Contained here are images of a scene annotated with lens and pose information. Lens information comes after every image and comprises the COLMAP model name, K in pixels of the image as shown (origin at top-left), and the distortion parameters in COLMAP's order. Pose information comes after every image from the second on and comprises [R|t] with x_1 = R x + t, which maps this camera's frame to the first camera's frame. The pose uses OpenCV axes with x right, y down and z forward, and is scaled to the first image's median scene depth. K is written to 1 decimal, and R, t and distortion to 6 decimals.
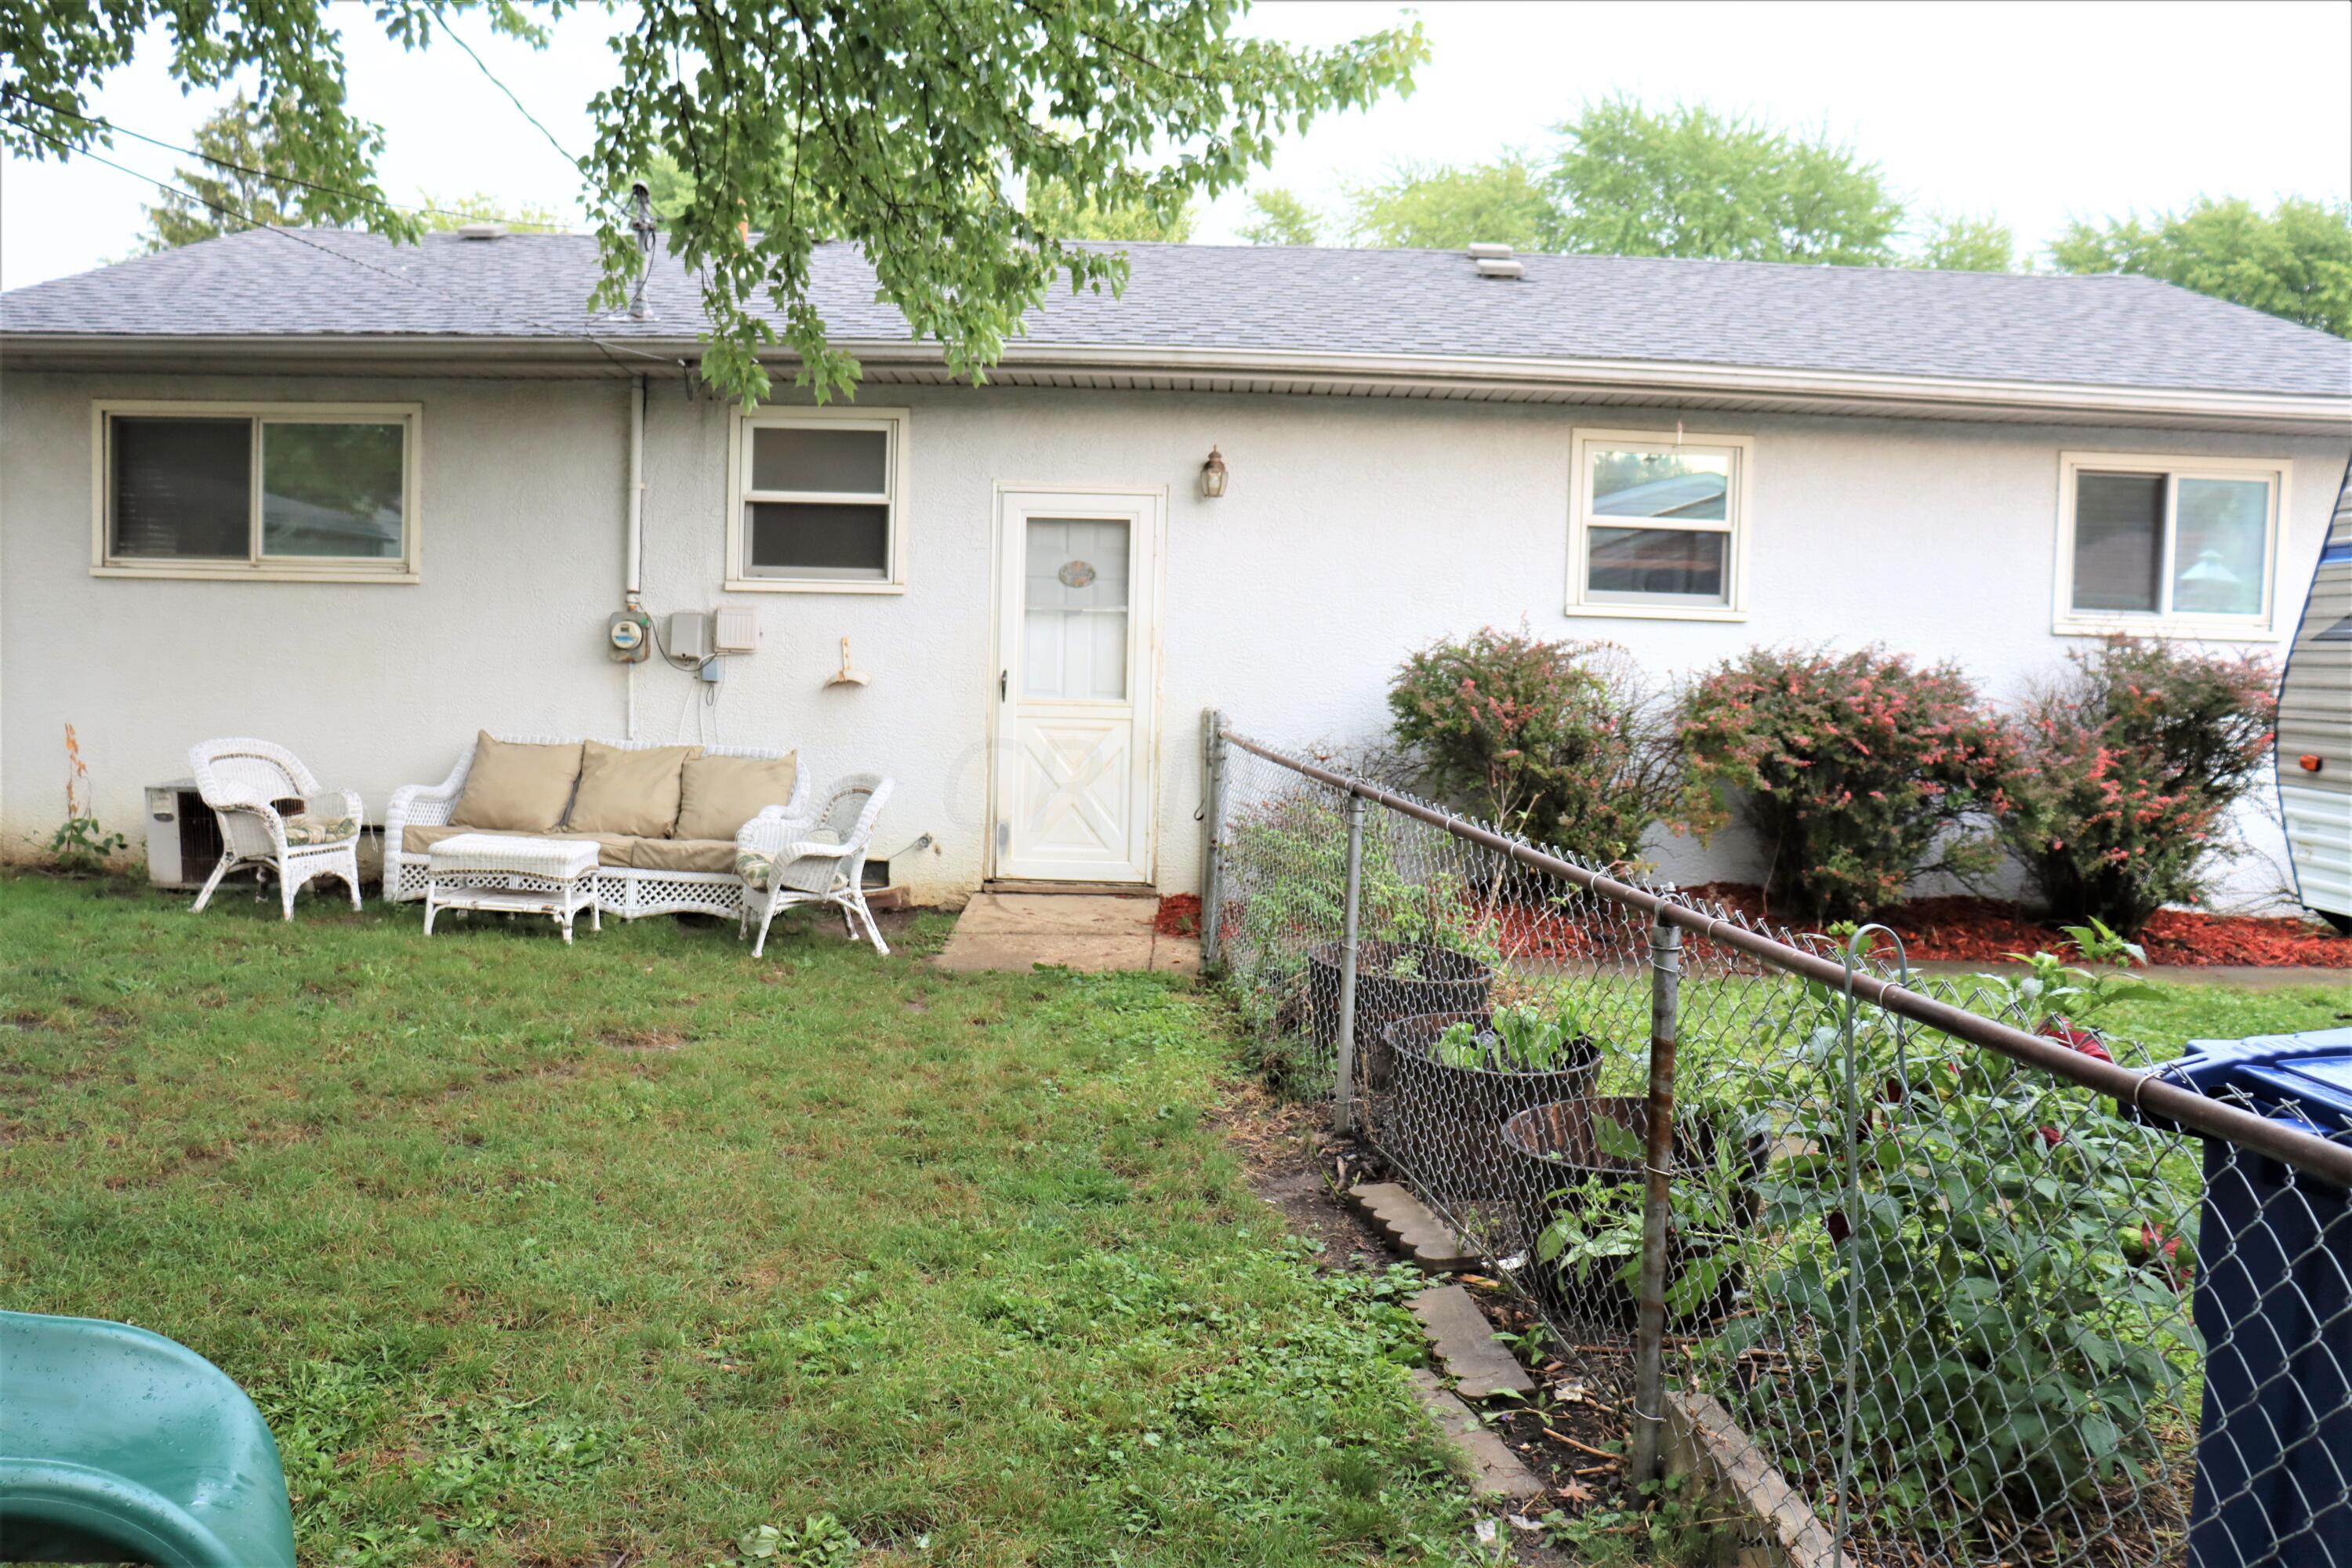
lens RADIAL K [[1939.9, 0, 1176.0], [0, 1939.9, 784.0], [0, 0, 1]] dist [-0.081786, 0.012260]
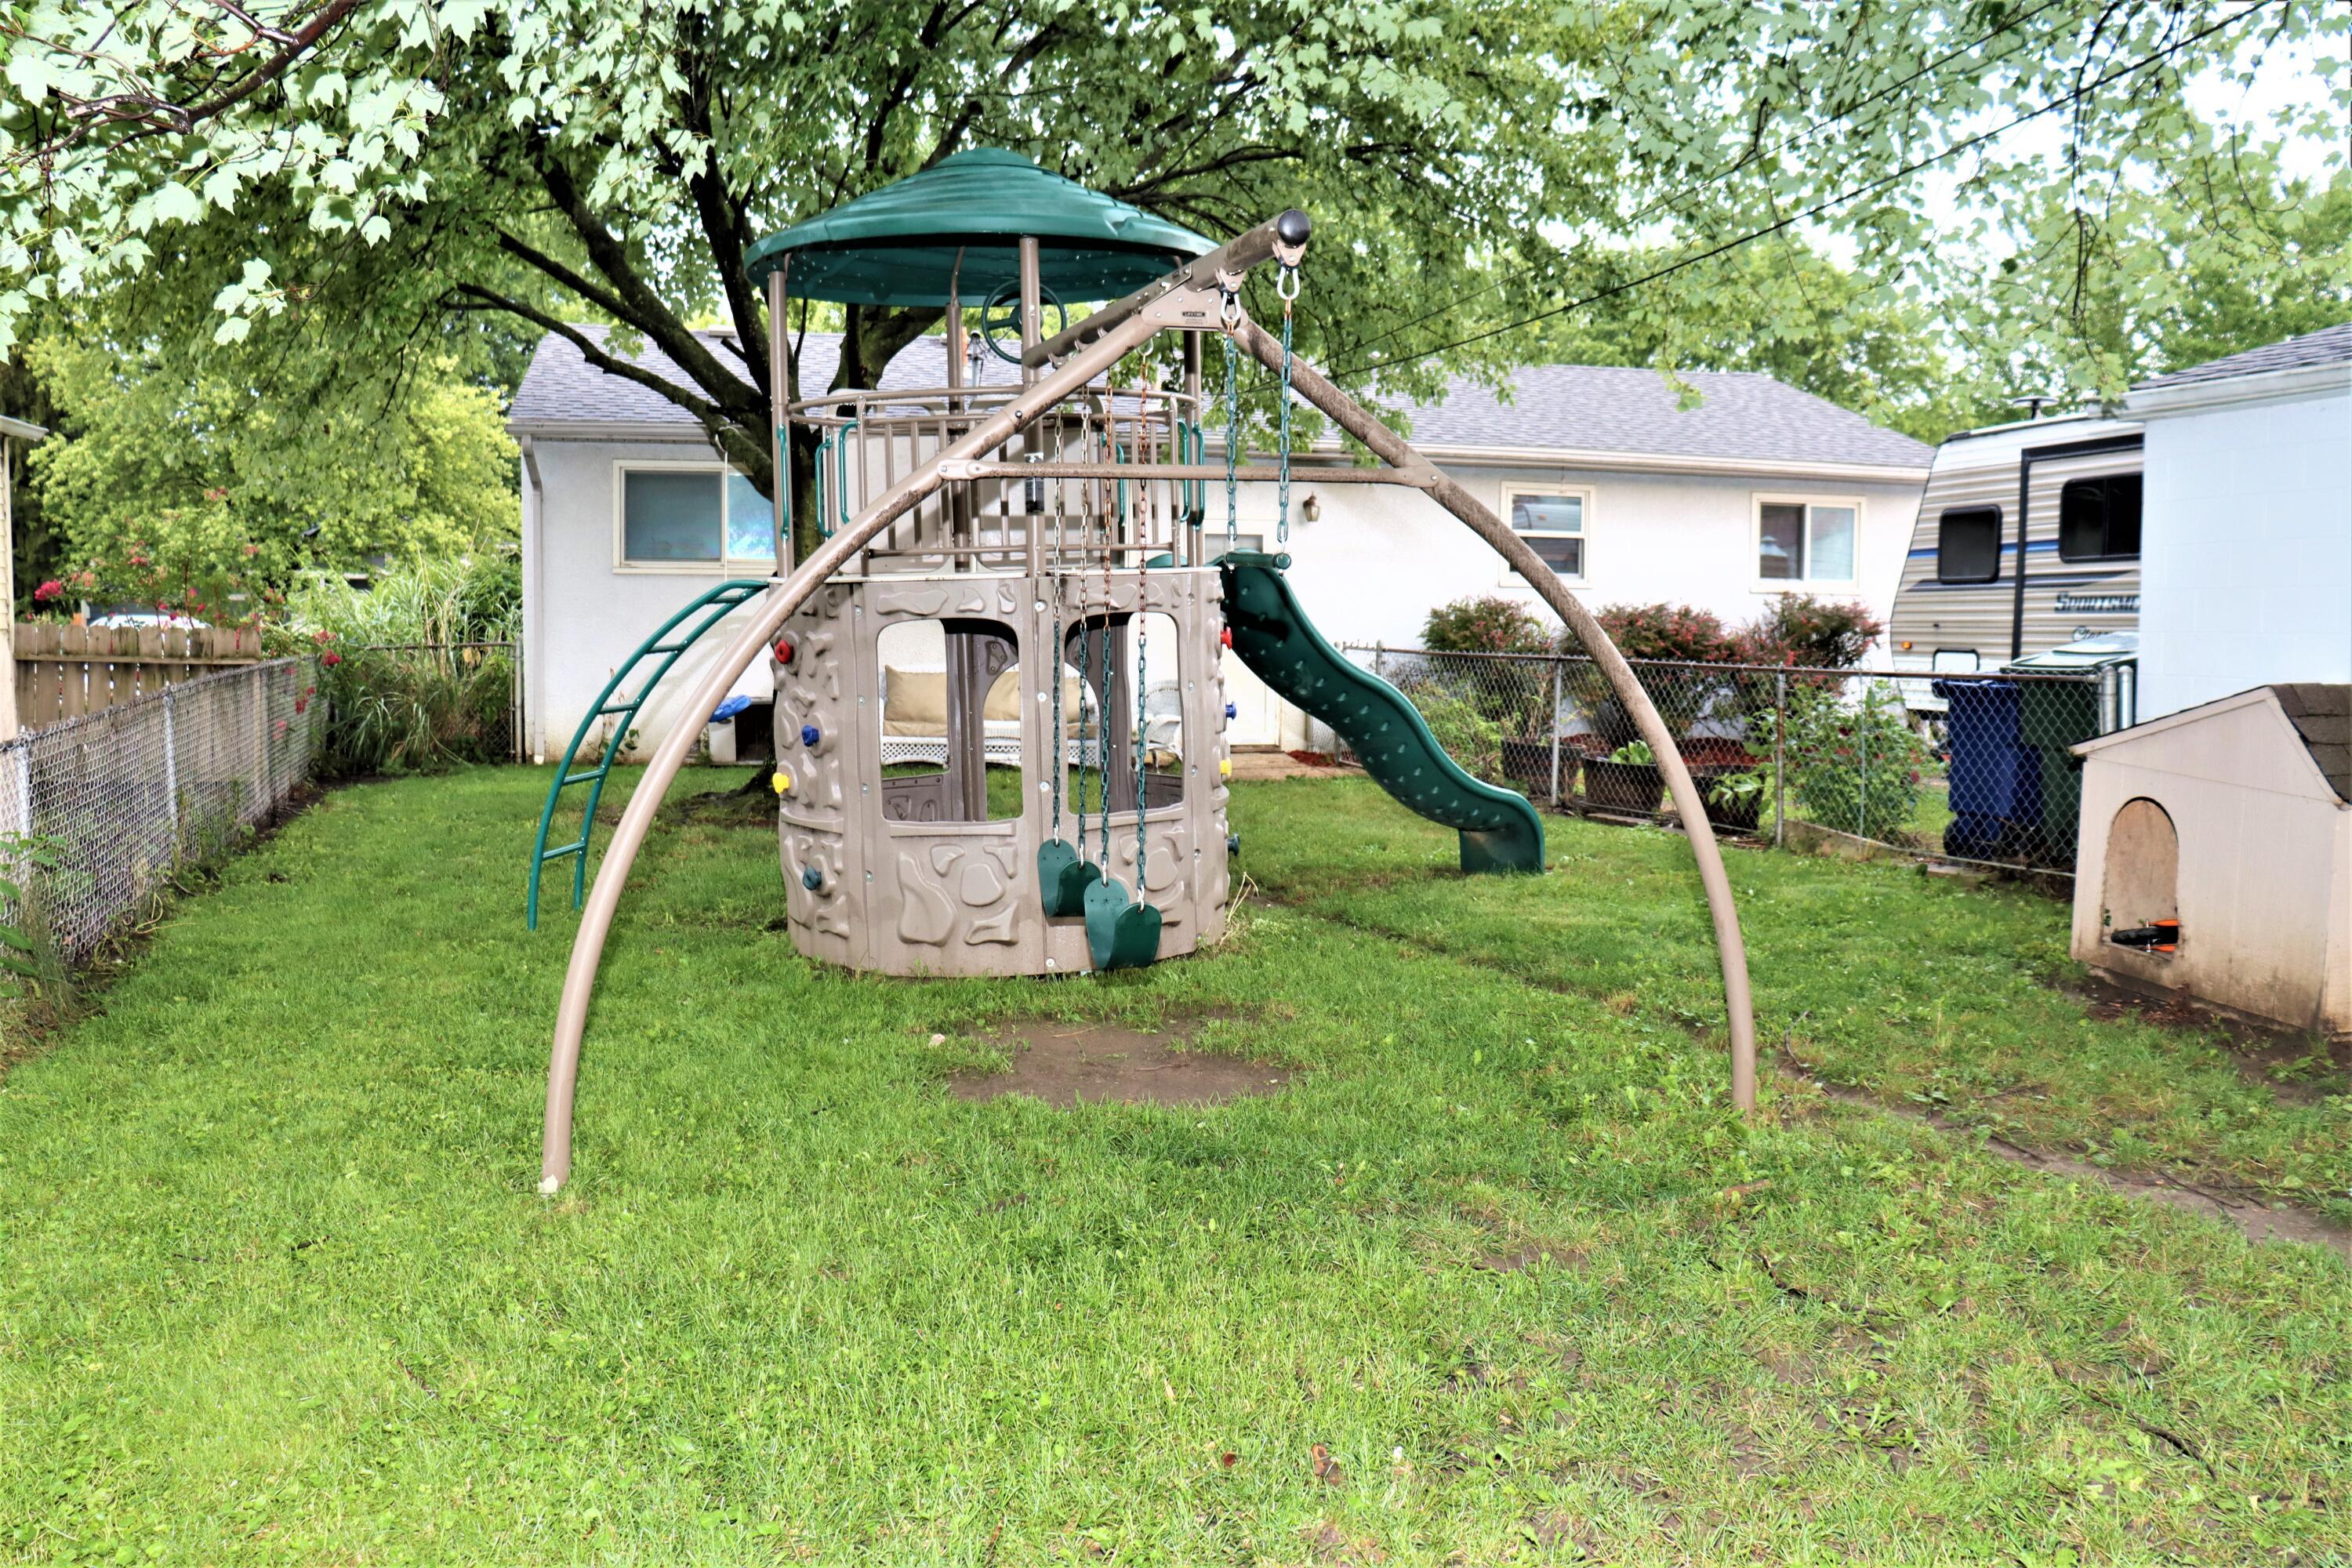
lens RADIAL K [[1939.9, 0, 1176.0], [0, 1939.9, 784.0], [0, 0, 1]] dist [-0.081786, 0.012260]
pose [[0.974022, -0.037193, 0.223378, -0.507504], [0.034947, 0.999291, 0.014002, 0.060917], [-0.223741, -0.005832, 0.974631, -0.689716]]
